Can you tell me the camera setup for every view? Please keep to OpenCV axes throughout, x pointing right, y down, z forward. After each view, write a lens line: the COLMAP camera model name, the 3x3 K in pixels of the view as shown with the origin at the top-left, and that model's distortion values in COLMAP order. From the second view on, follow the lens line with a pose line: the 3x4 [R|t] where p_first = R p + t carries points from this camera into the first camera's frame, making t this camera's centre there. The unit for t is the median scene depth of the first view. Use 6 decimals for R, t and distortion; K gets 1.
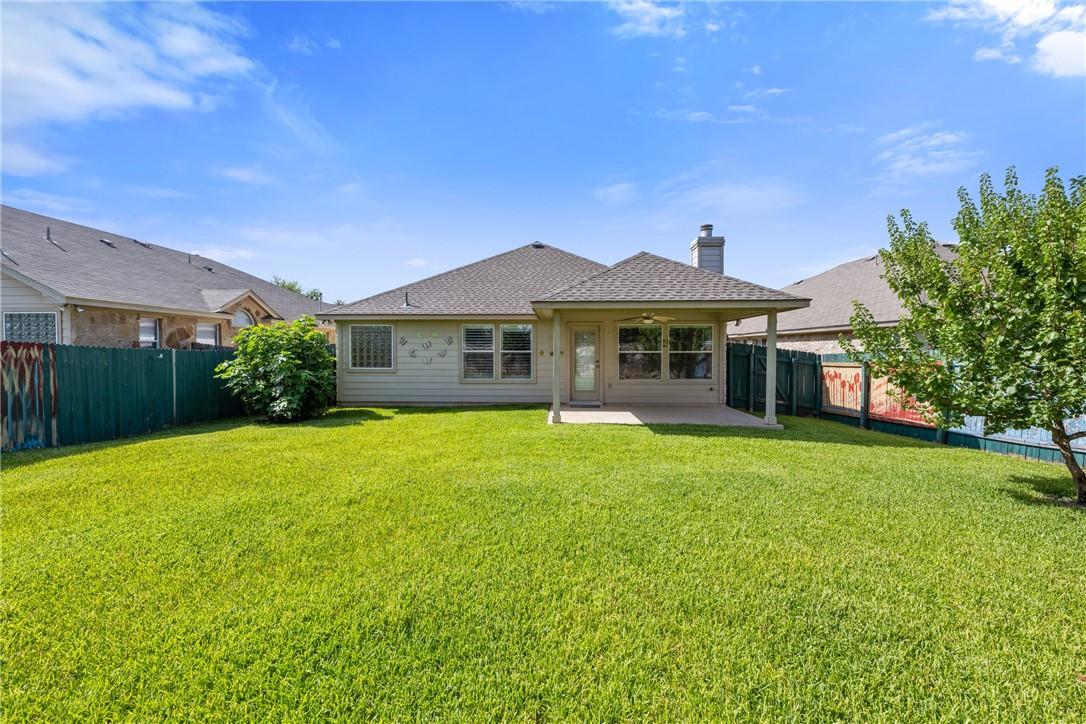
lens RADIAL K [[436.5, 0, 545.0], [0, 436.5, 364.7], [0, 0, 1]] dist [0.000880, 0.000113]
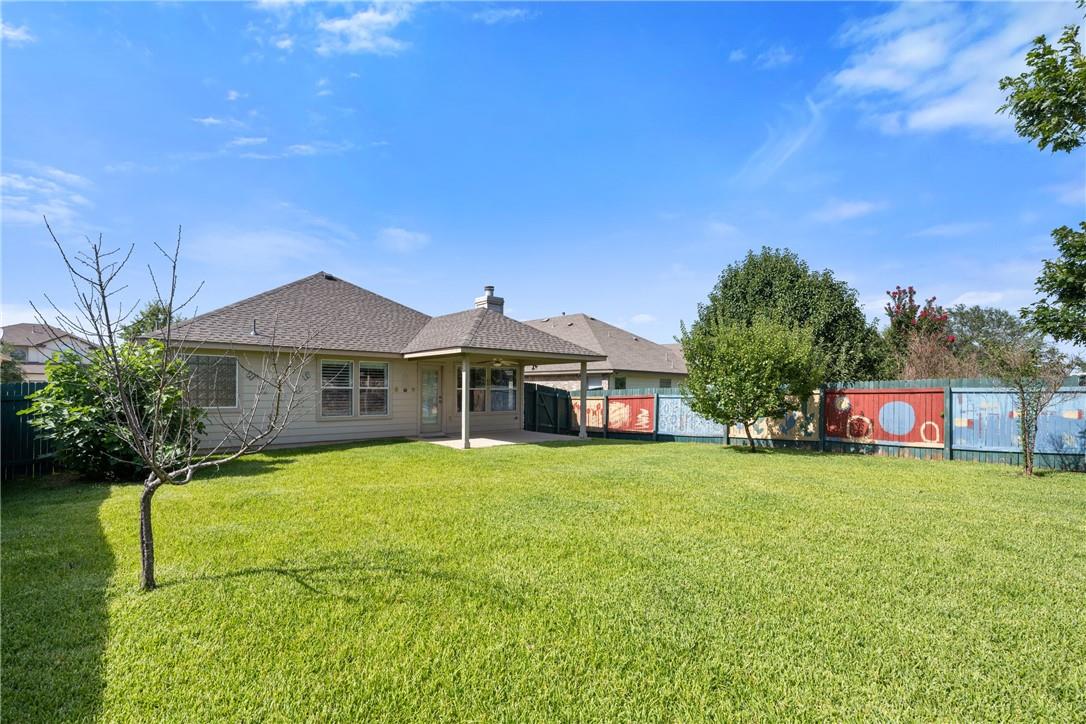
lens RADIAL K [[429.5, 0, 542.3], [0, 429.5, 391.3], [0, 0, 1]] dist [-0.000101, 0.000012]
pose [[0.761330, 0.000732, 0.648364, -0.419901], [0.013531, 0.999764, -0.017017, -0.000116], [-0.648223, 0.021728, 0.761140, -0.021067]]
